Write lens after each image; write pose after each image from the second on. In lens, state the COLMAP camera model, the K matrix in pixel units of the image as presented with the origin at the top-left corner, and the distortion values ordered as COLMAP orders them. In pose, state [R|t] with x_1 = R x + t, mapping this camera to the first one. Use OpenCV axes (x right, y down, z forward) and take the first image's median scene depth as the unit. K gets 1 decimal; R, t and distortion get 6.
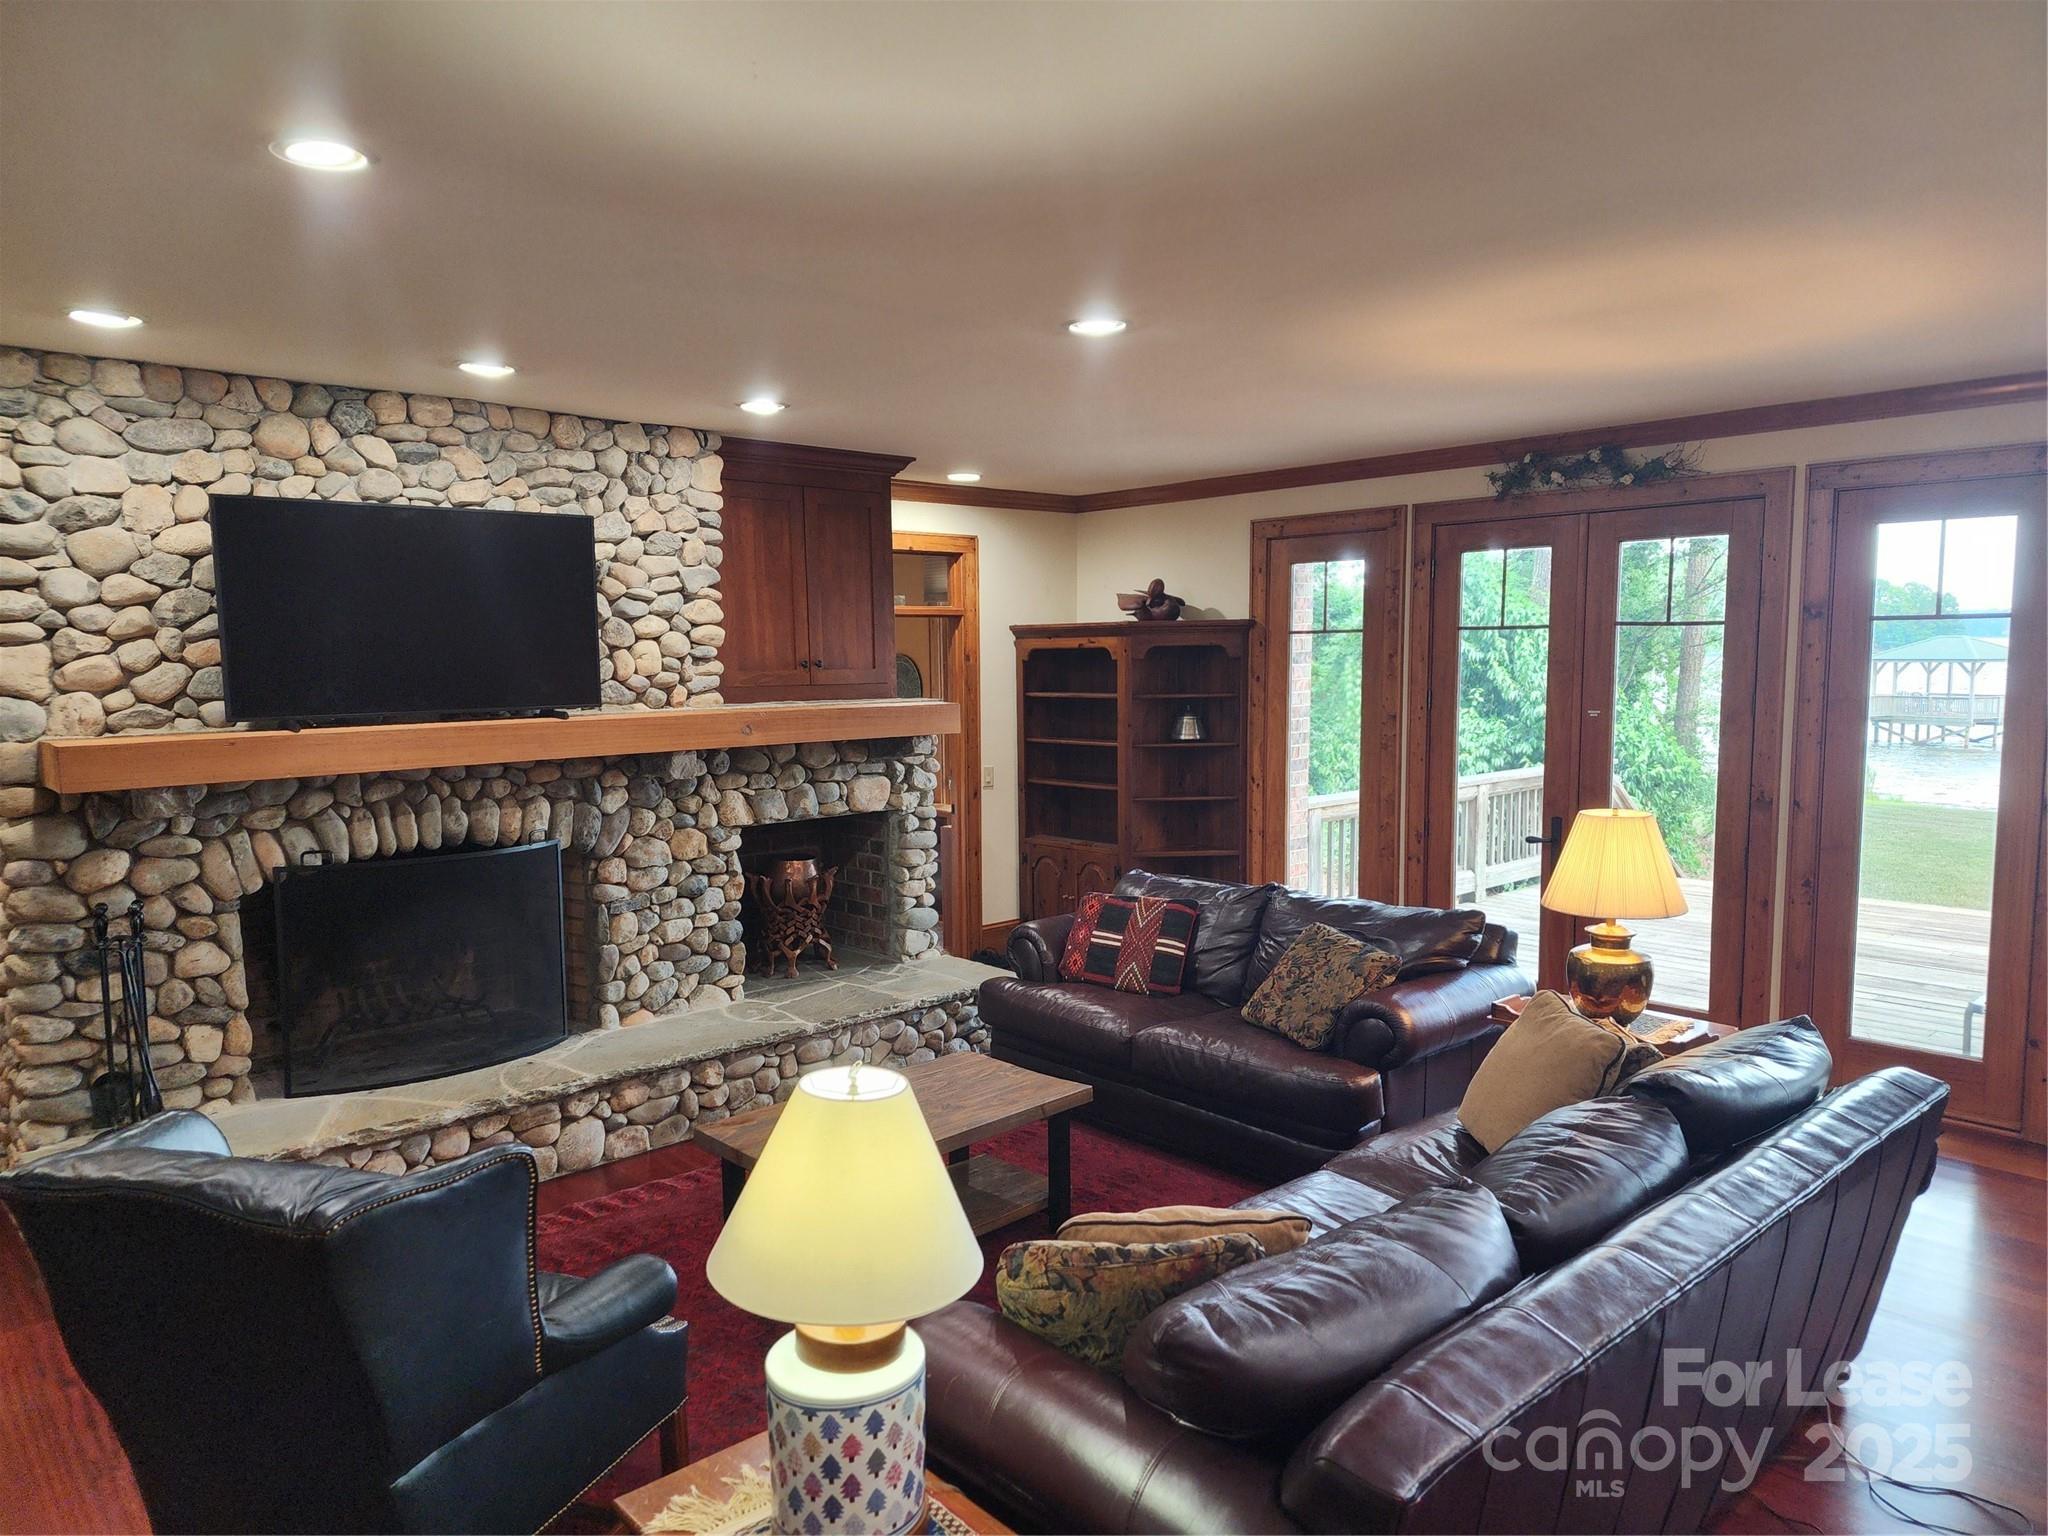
lens RADIAL K [[1344.8, 0, 1024.0], [0, 1344.8, 768.0], [0, 0, 1]] dist [0.004386, 0.001040]
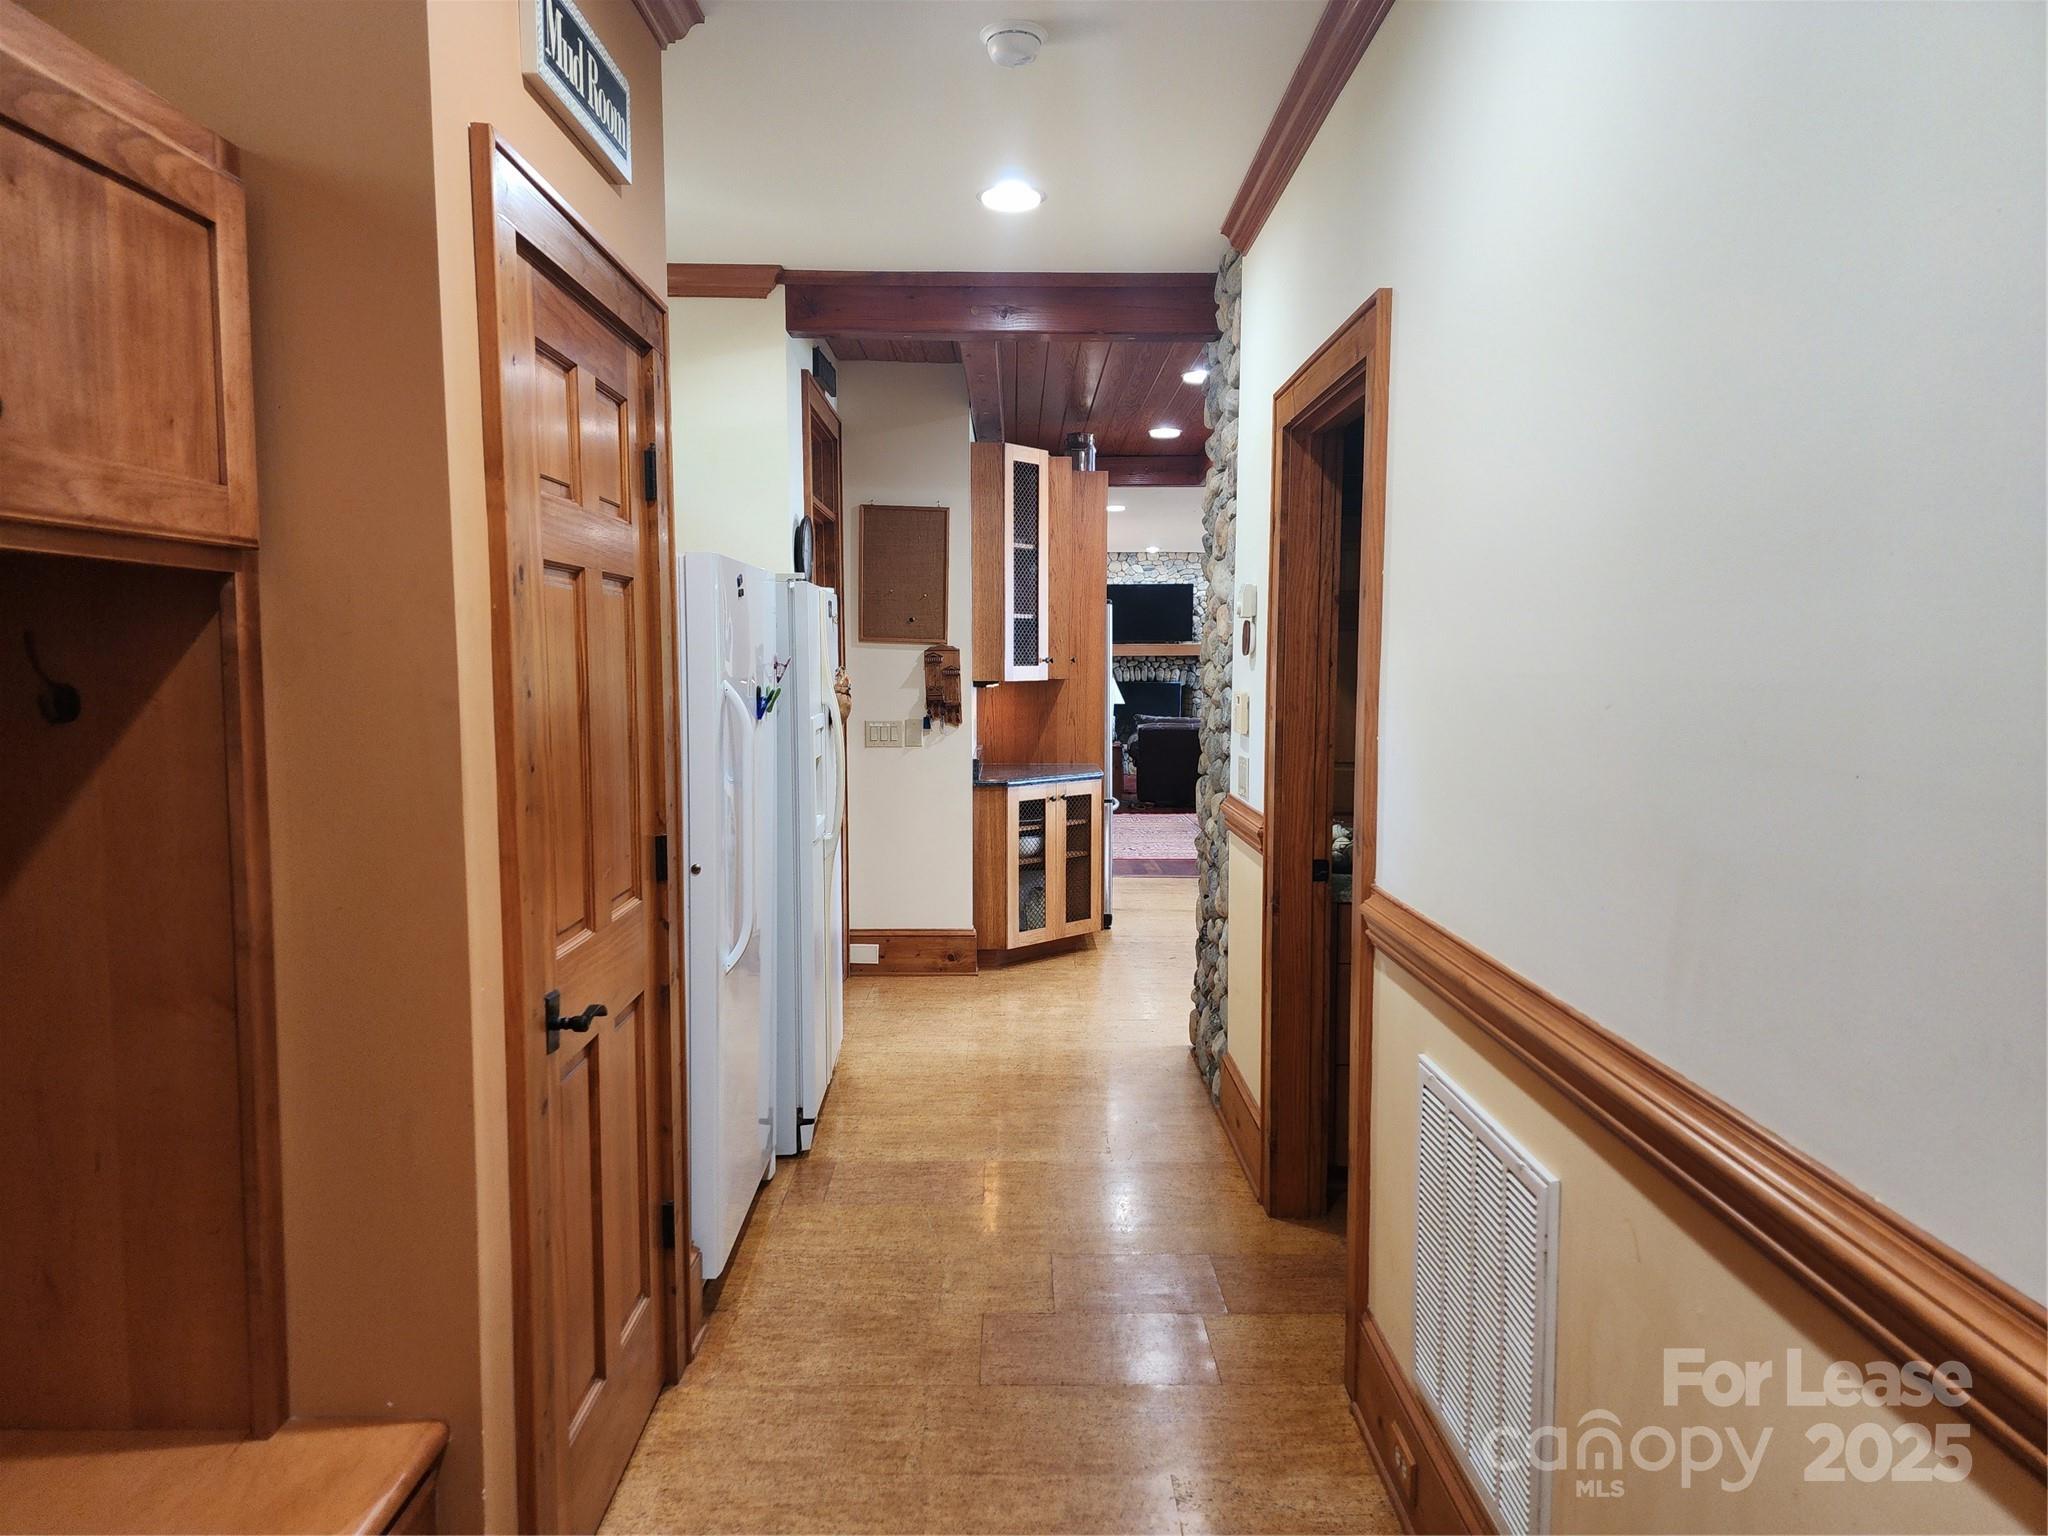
lens RADIAL K [[1344.8, 0, 1024.0], [0, 1344.8, 768.0], [0, 0, 1]] dist [0.004386, 0.001040]
pose [[0.749466, 0.068902, -0.658447, 1.622602], [-0.070274, 0.997230, 0.024366, 0.219296], [0.658302, 0.028010, 0.752232, -1.810513]]
